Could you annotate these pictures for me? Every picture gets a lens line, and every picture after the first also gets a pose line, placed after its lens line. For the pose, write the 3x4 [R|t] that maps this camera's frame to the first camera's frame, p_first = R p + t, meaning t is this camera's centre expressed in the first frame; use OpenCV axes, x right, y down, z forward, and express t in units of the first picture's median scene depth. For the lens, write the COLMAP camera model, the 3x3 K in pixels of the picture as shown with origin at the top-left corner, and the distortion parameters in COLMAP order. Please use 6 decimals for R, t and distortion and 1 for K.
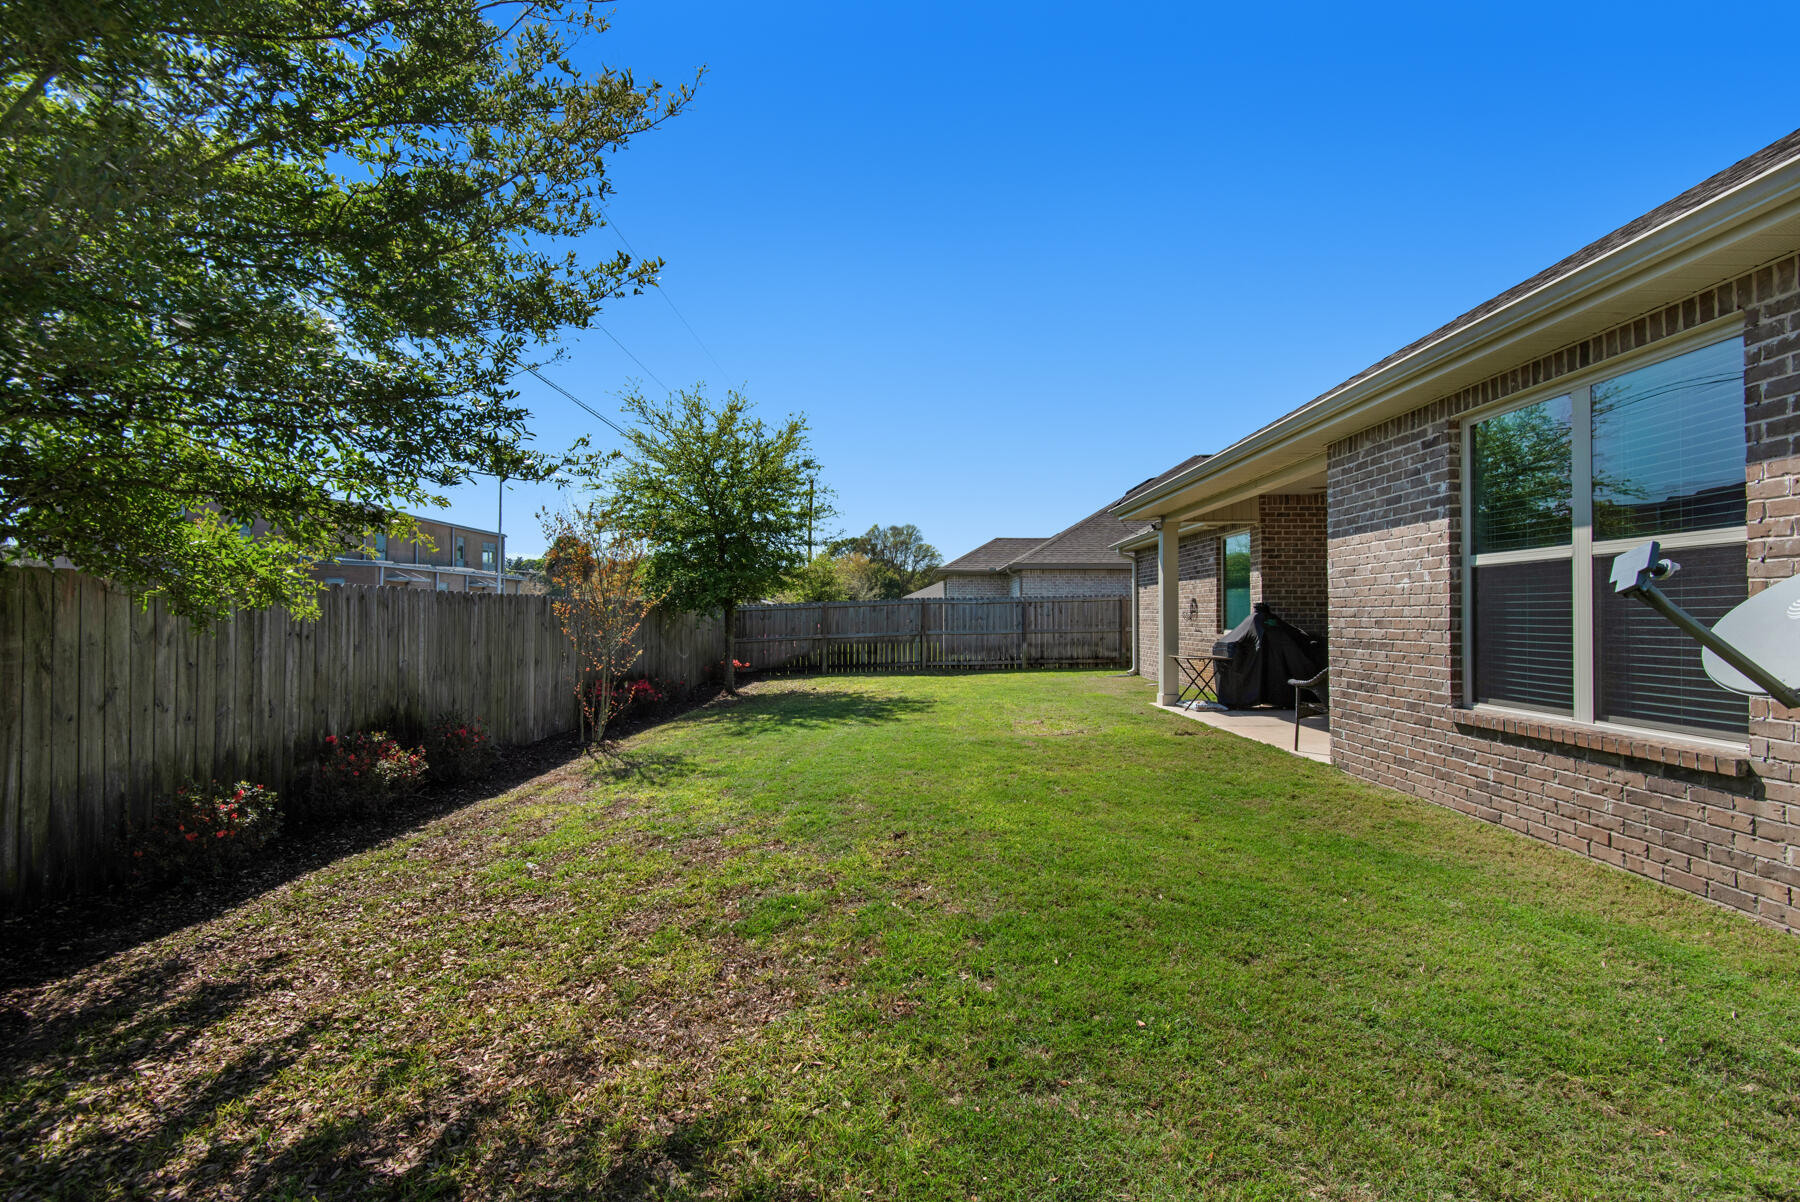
lens RADIAL K [[816.1, 0, 897.3], [0, 816.1, 601.9], [0, 0, 1]] dist [0.027475, -0.012928]
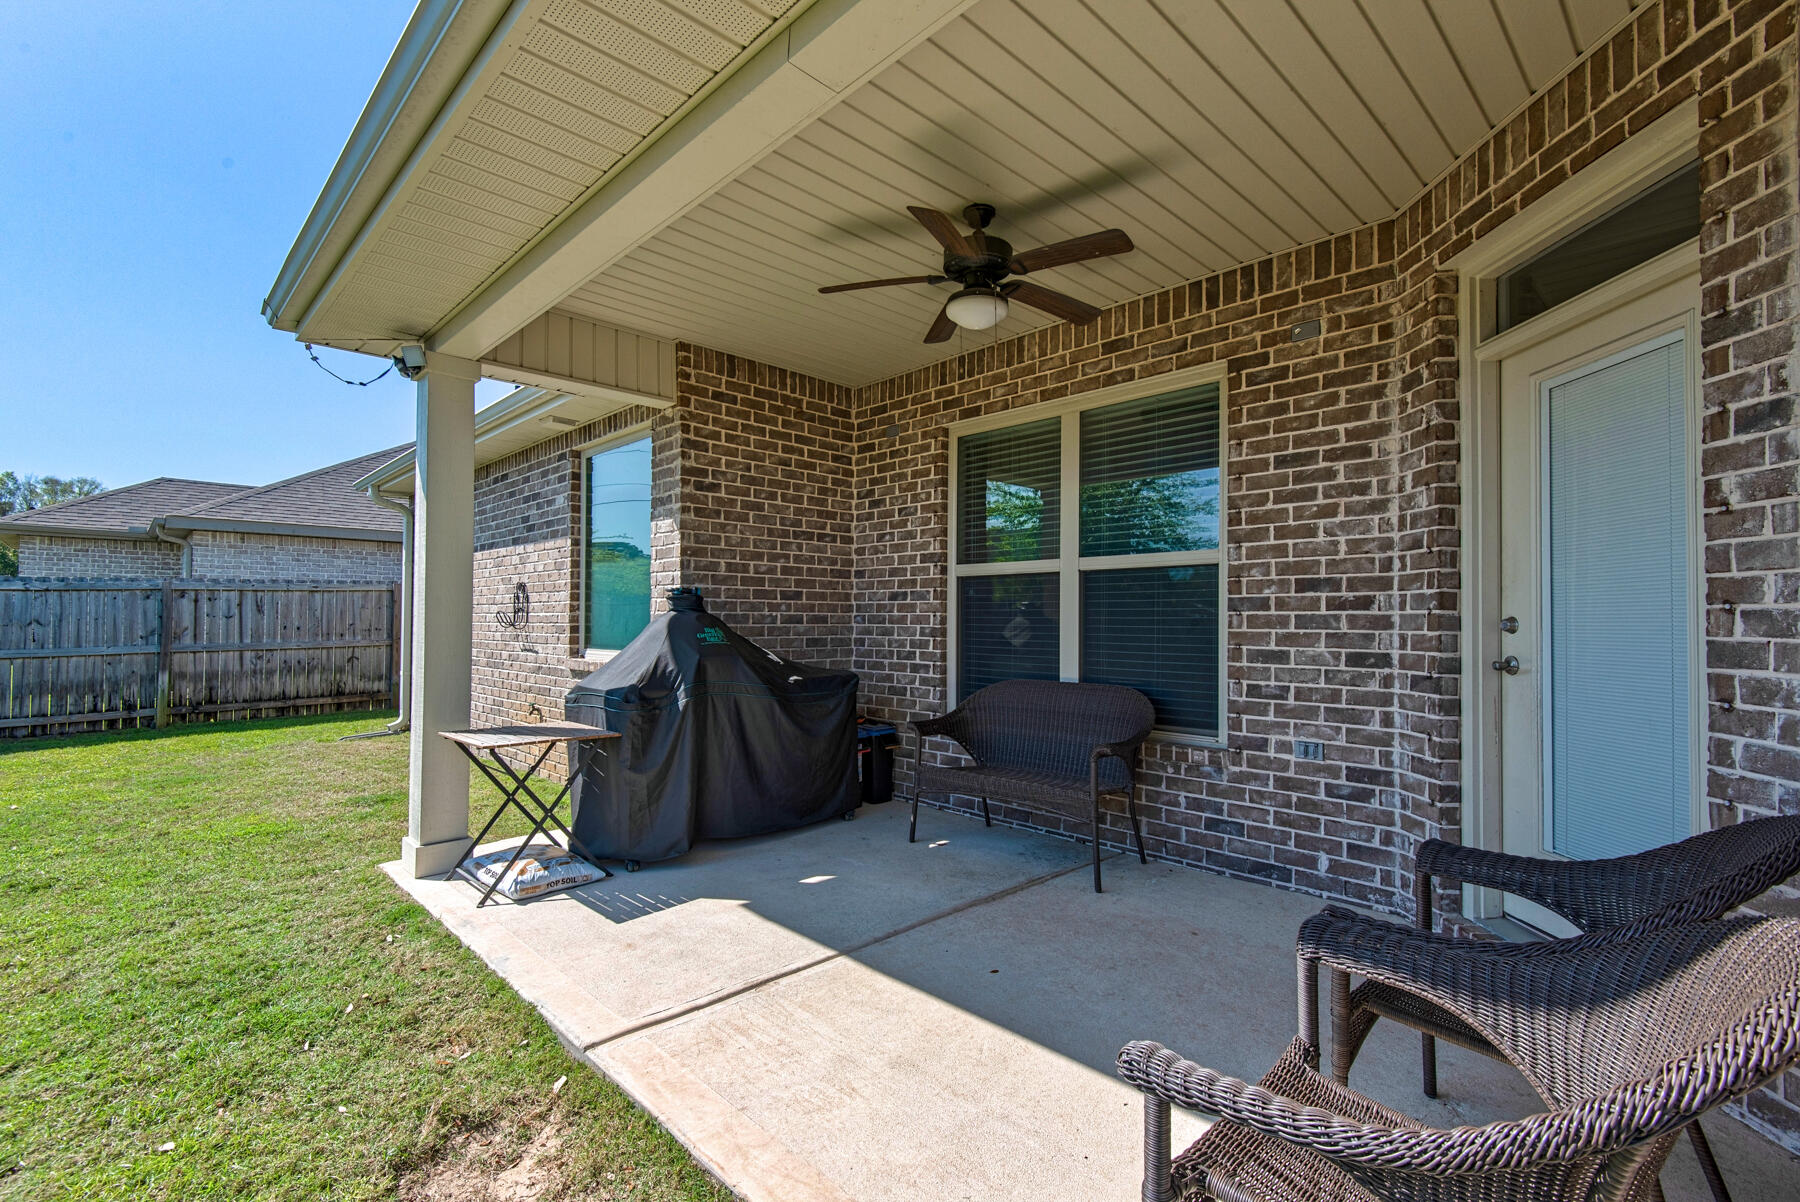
lens RADIAL K [[816.1, 0, 901.5], [0, 816.1, 598.4], [0, 0, 1]] dist [0.027475, -0.012928]
pose [[0.715540, 0.018832, 0.698317, 0.389412], [-0.014308, 0.999822, -0.012302, 0.016585], [-0.698425, -0.001189, 0.715682, 1.046766]]
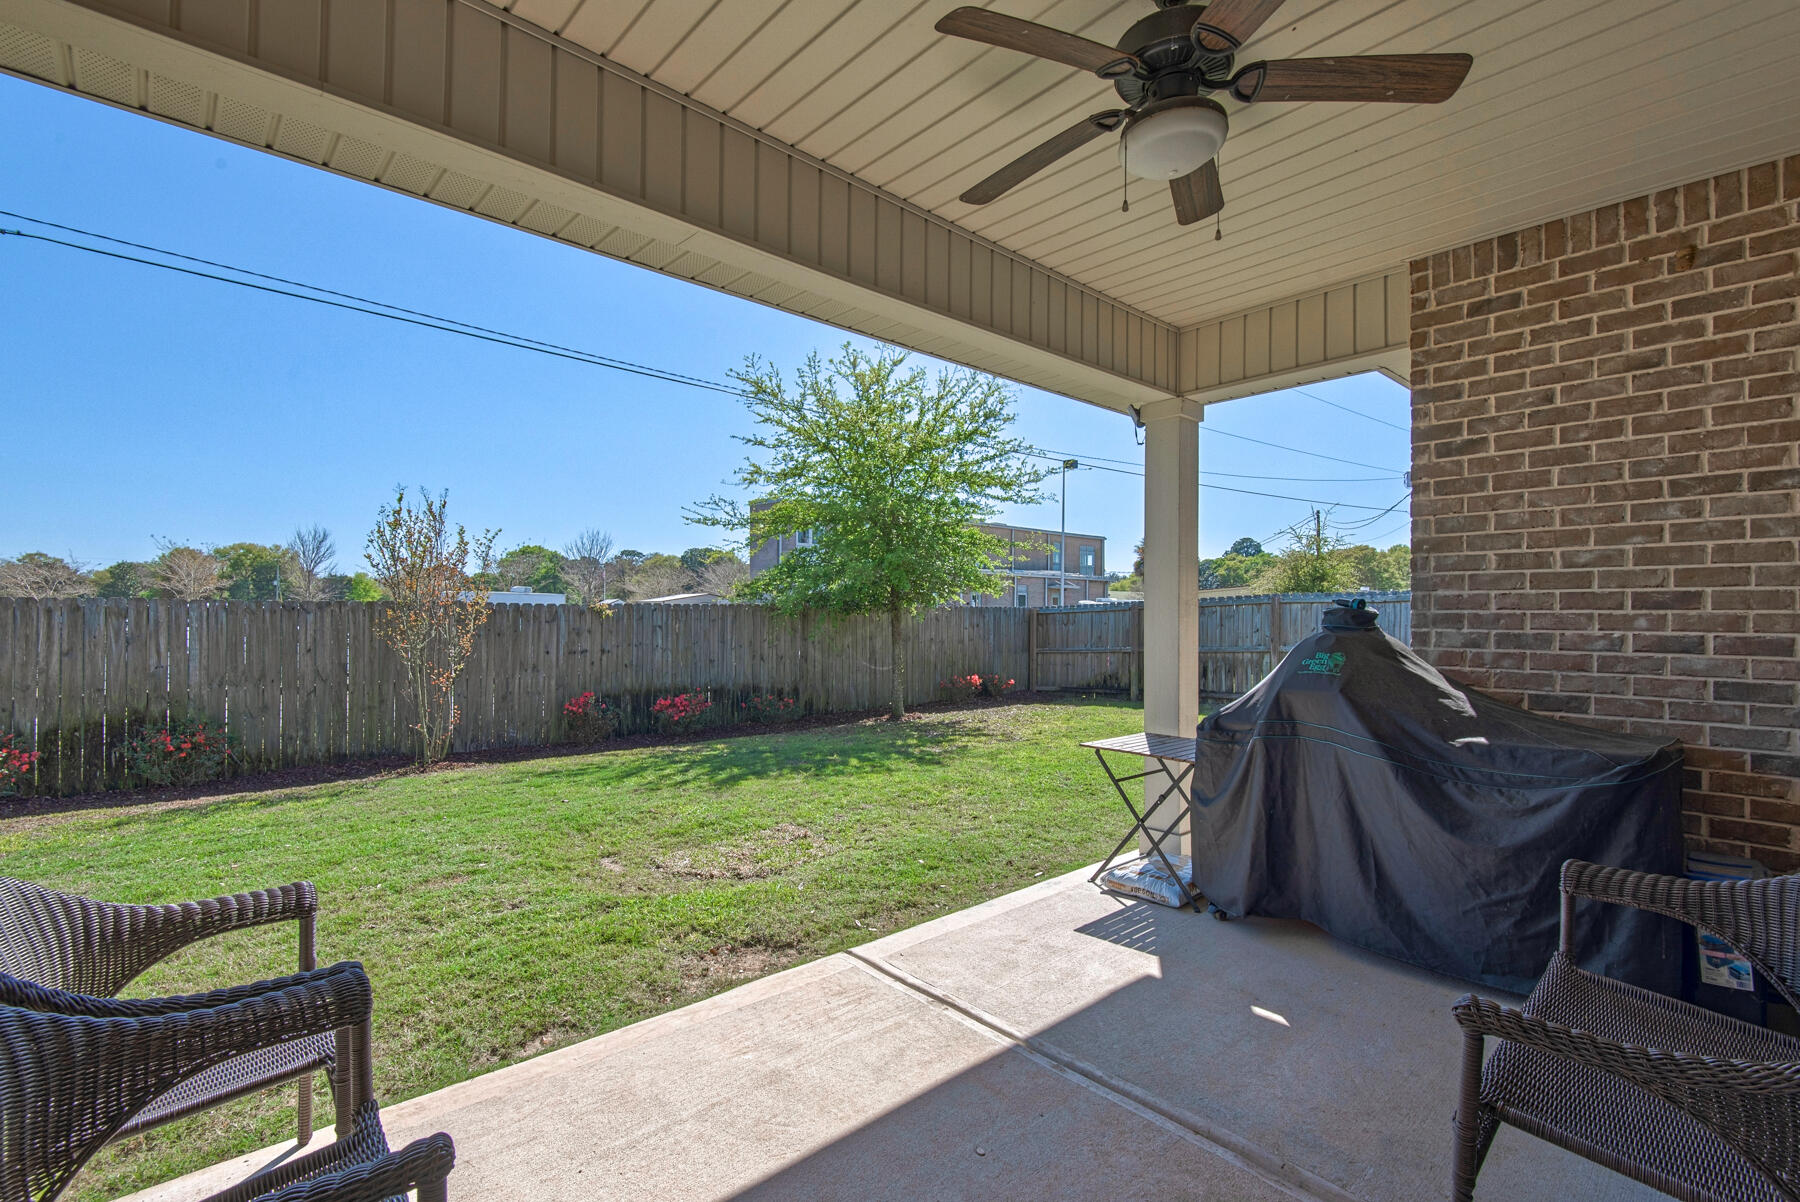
lens RADIAL K [[816.1, 0, 894.6], [0, 816.1, 606.2], [0, 0, 1]] dist [0.027475, -0.012928]
pose [[0.670641, -0.008151, -0.741737, 0.945801], [0.009534, 0.999952, -0.002368, 0.004961], [0.741721, -0.005483, 0.670686, 1.094783]]
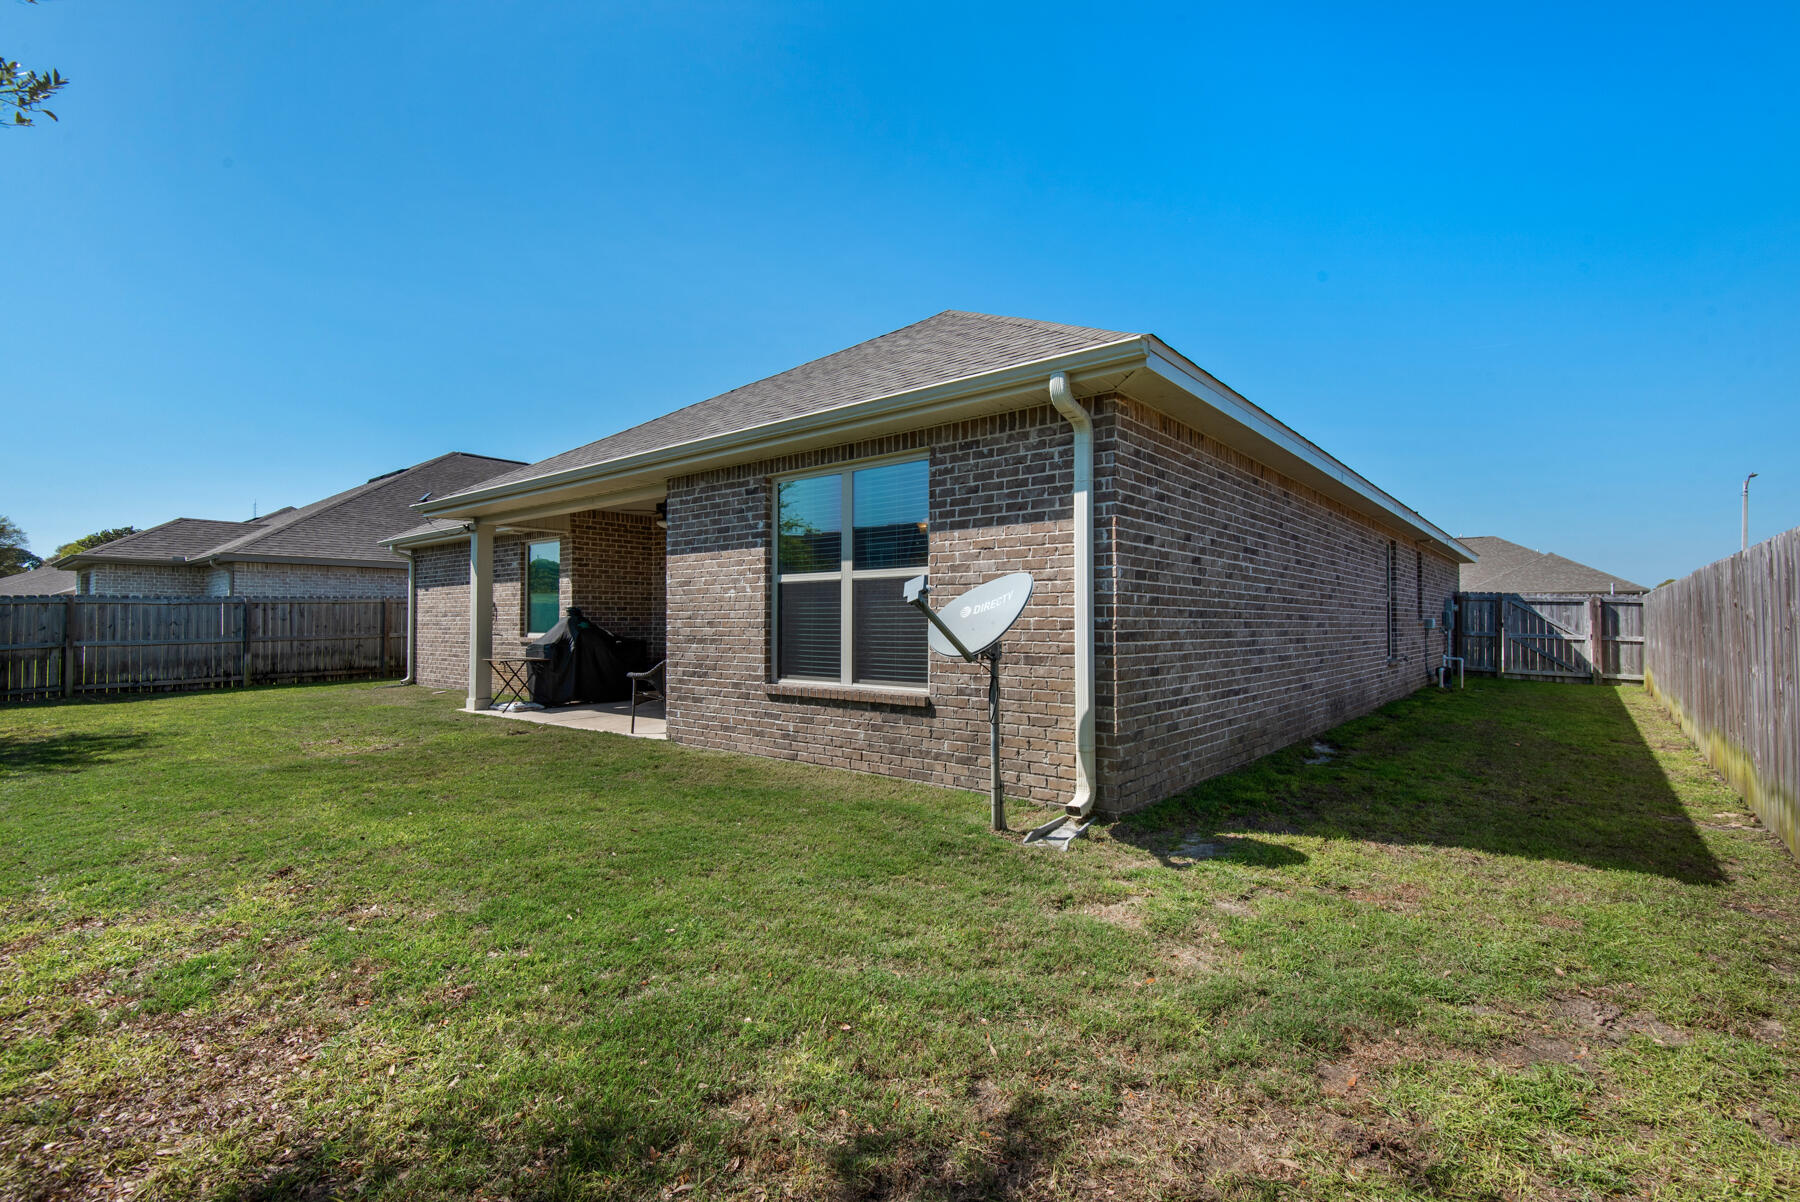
lens RADIAL K [[816.1, 0, 898.2], [0, 816.1, 599.0], [0, 0, 1]] dist [0.027475, -0.012928]
pose [[0.636574, 0.017981, 0.771006, -0.201452], [-0.010872, 0.999838, -0.014342, 0.002349], [-0.771139, 0.000747, 0.636667, -0.041227]]
